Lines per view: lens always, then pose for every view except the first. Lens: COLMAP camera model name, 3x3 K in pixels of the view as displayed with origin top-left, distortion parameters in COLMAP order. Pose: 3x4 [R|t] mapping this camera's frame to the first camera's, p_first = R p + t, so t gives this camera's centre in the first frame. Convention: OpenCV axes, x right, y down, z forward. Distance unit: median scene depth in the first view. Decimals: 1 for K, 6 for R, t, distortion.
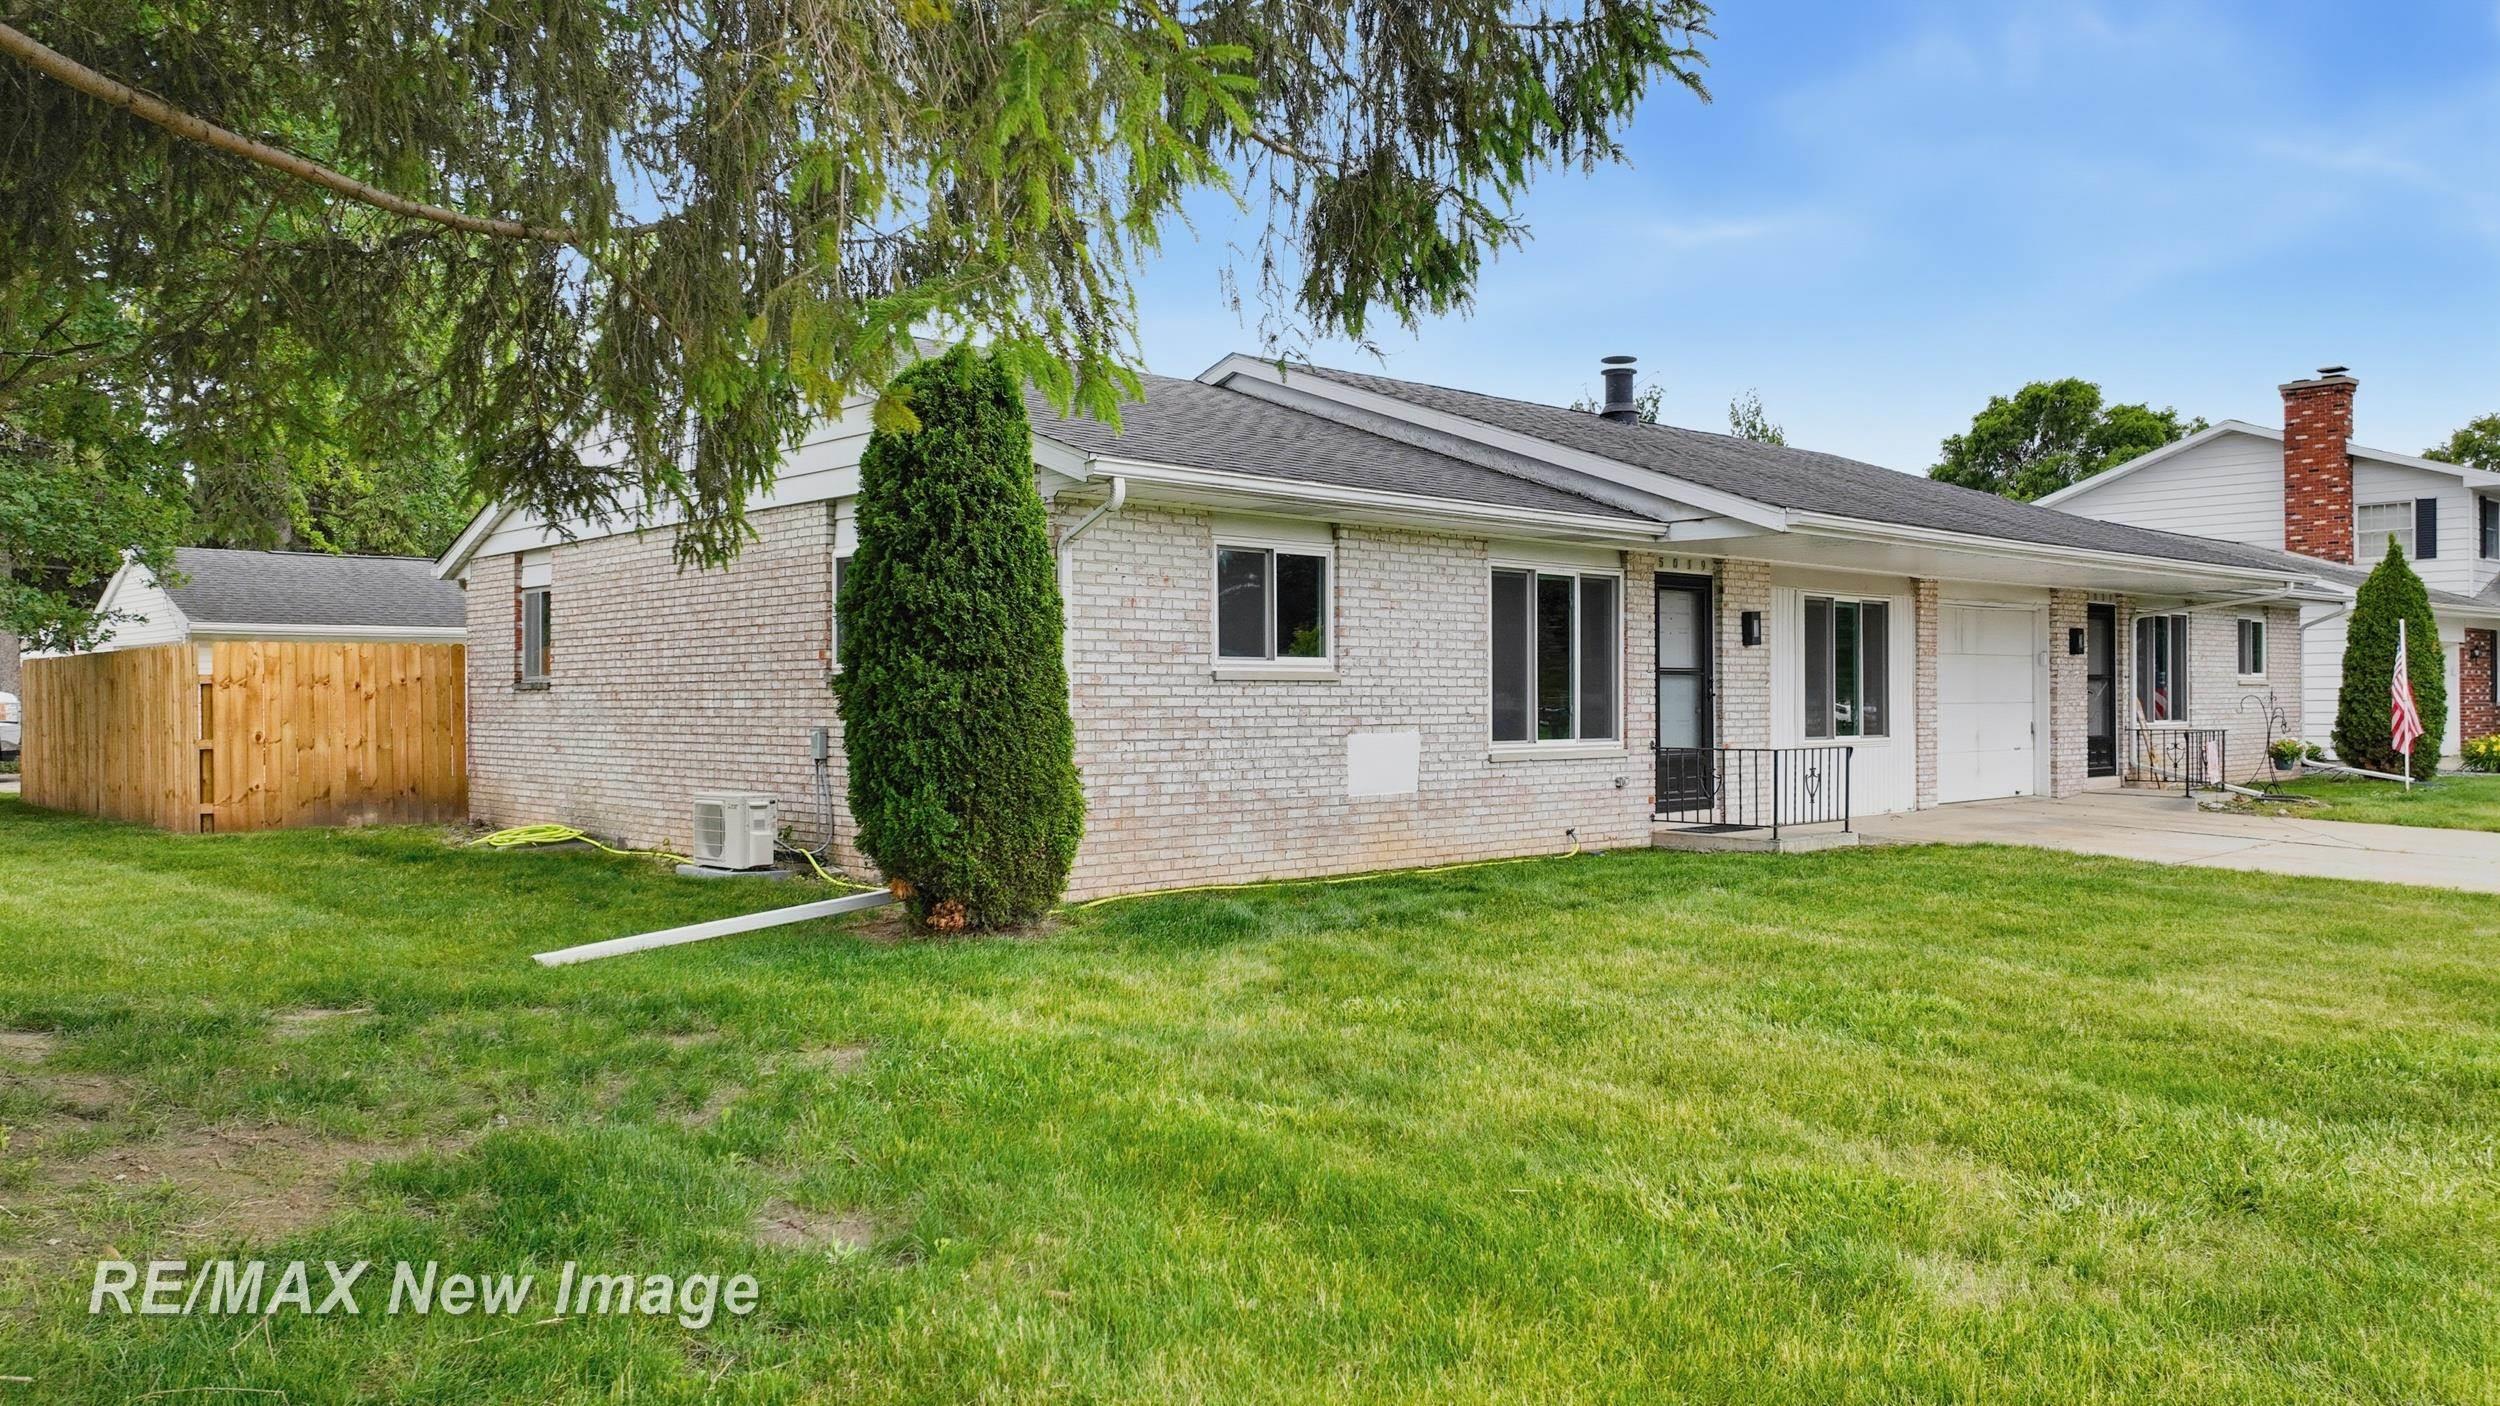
lens RADIAL K [[1810.7, 0, 1255.2], [0, 1810.7, 701.1], [0, 0, 1]] dist [0.010098, 0.001586]
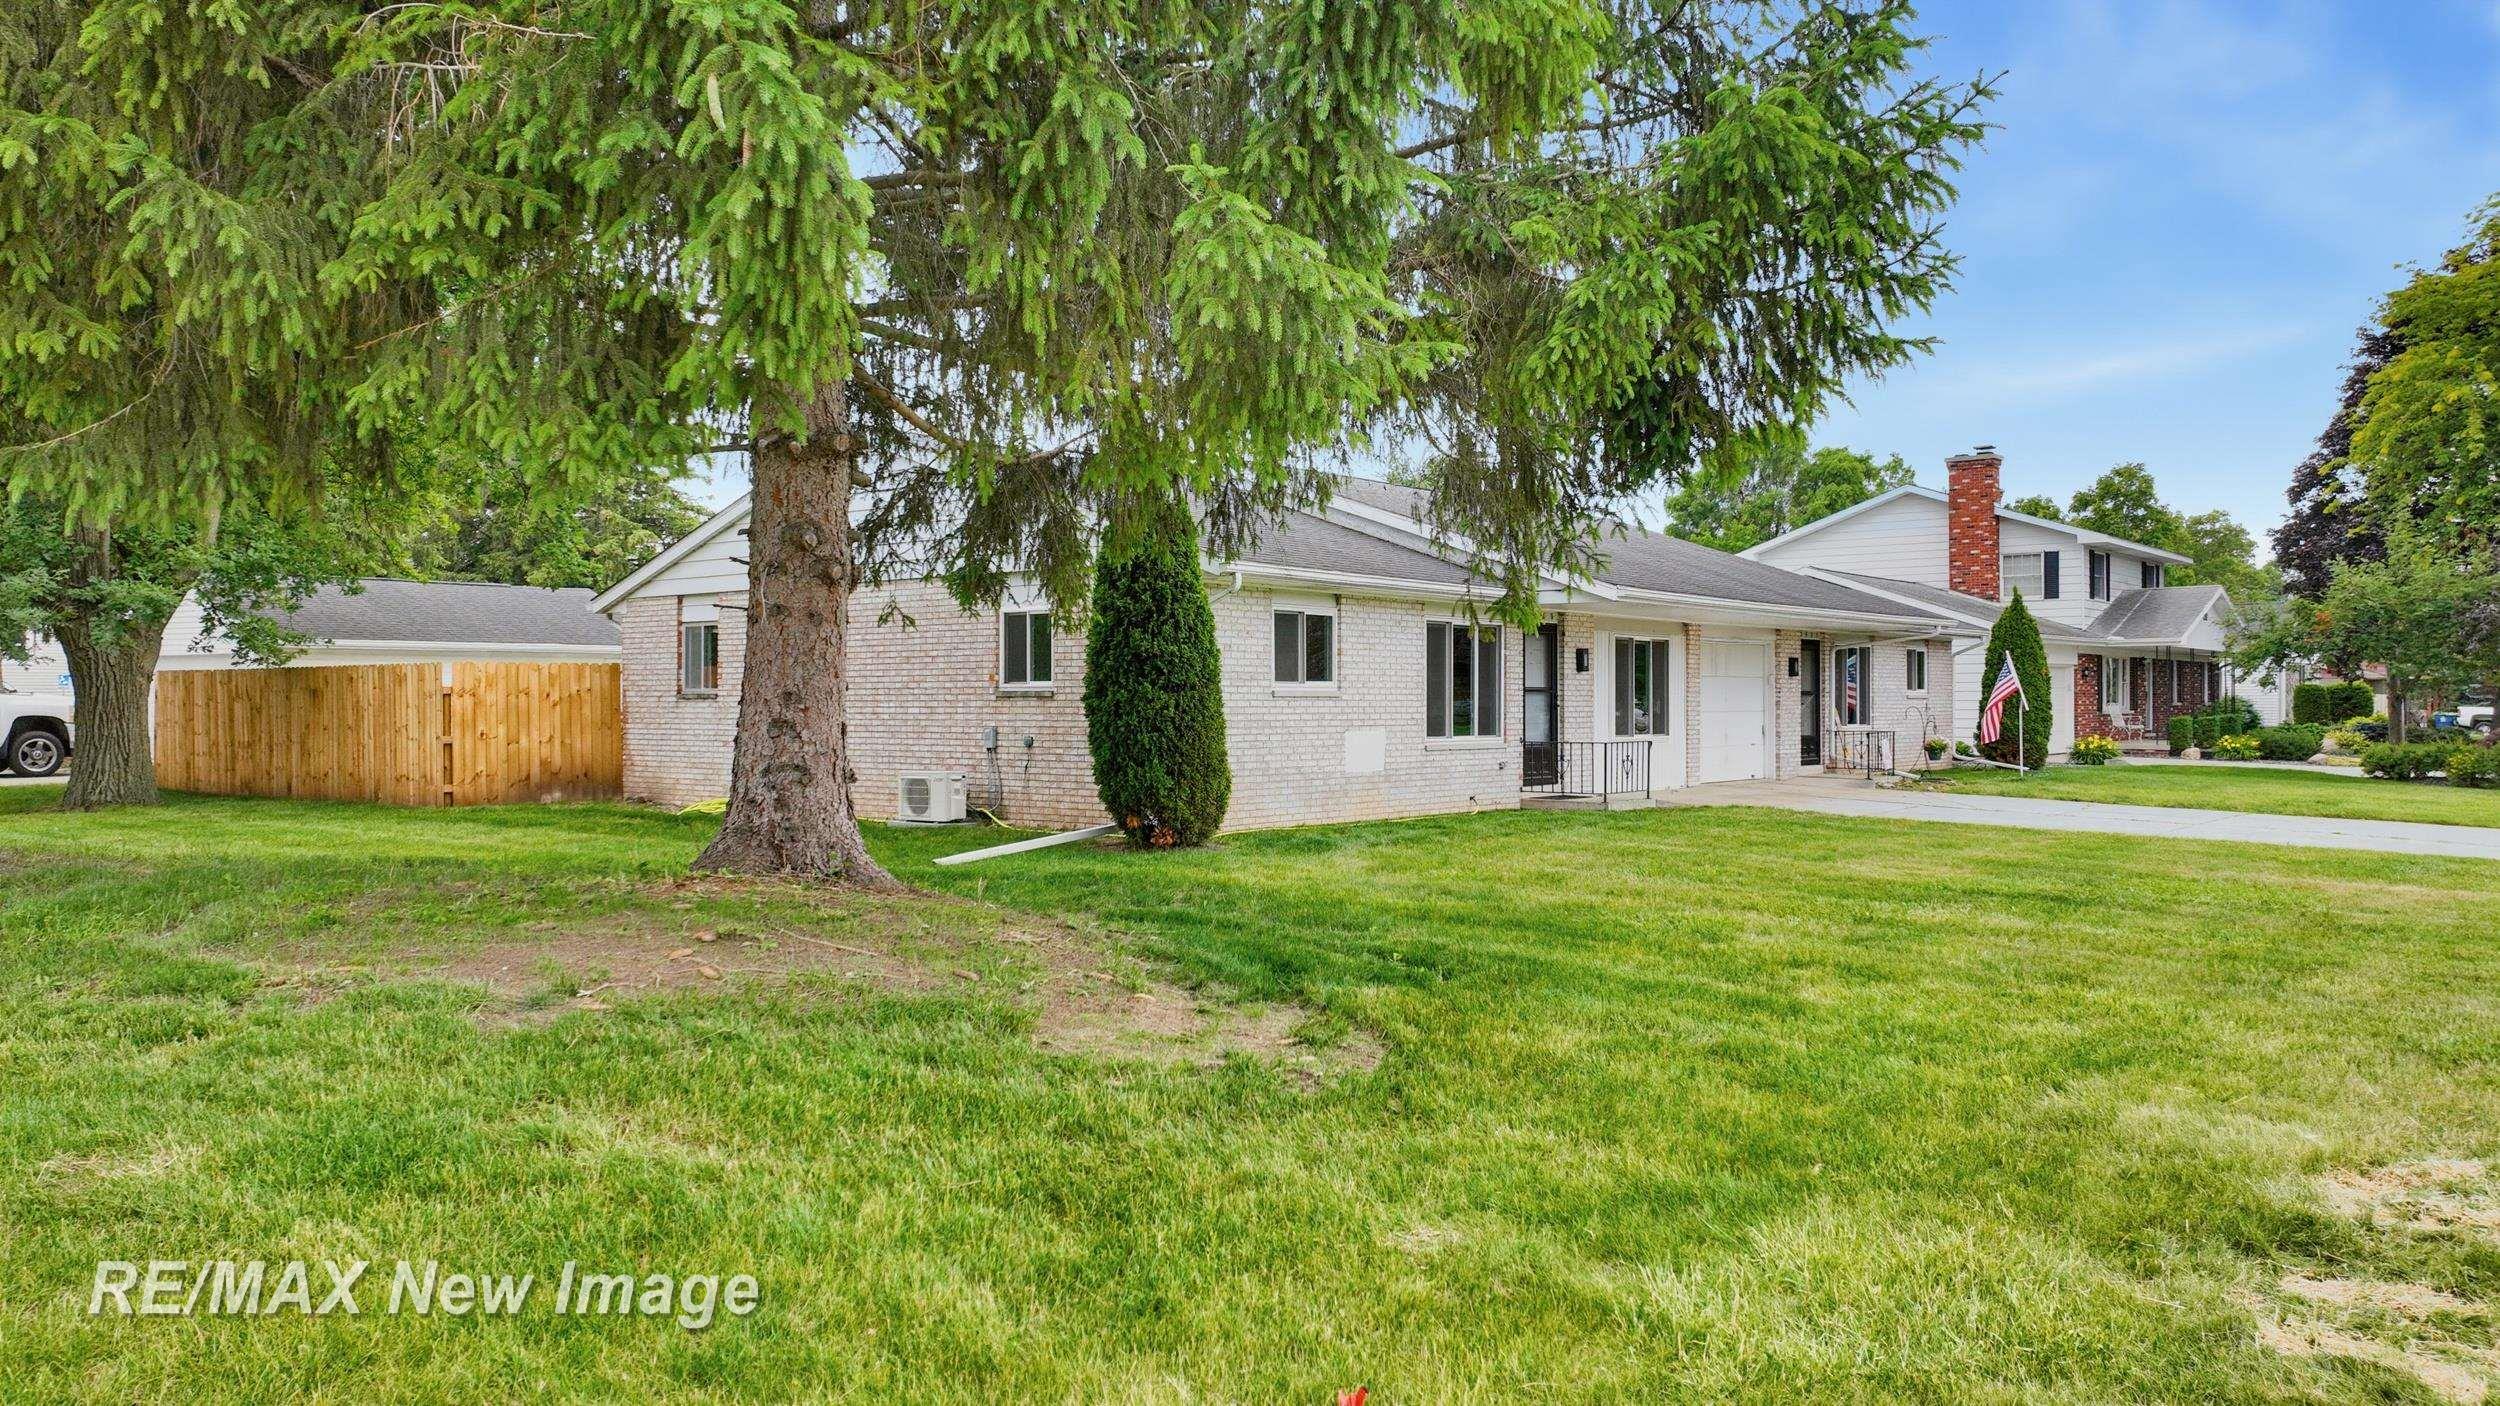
lens RADIAL K [[1810.7, 0, 1243.1], [0, 1810.7, 708.9], [0, 0, 1]] dist [0.010098, 0.001586]
pose [[0.991119, 0.002882, 0.132943, -0.178417], [-0.003134, 0.999994, 0.001693, -0.002450], [-0.132937, -0.002094, 0.991122, -0.380659]]
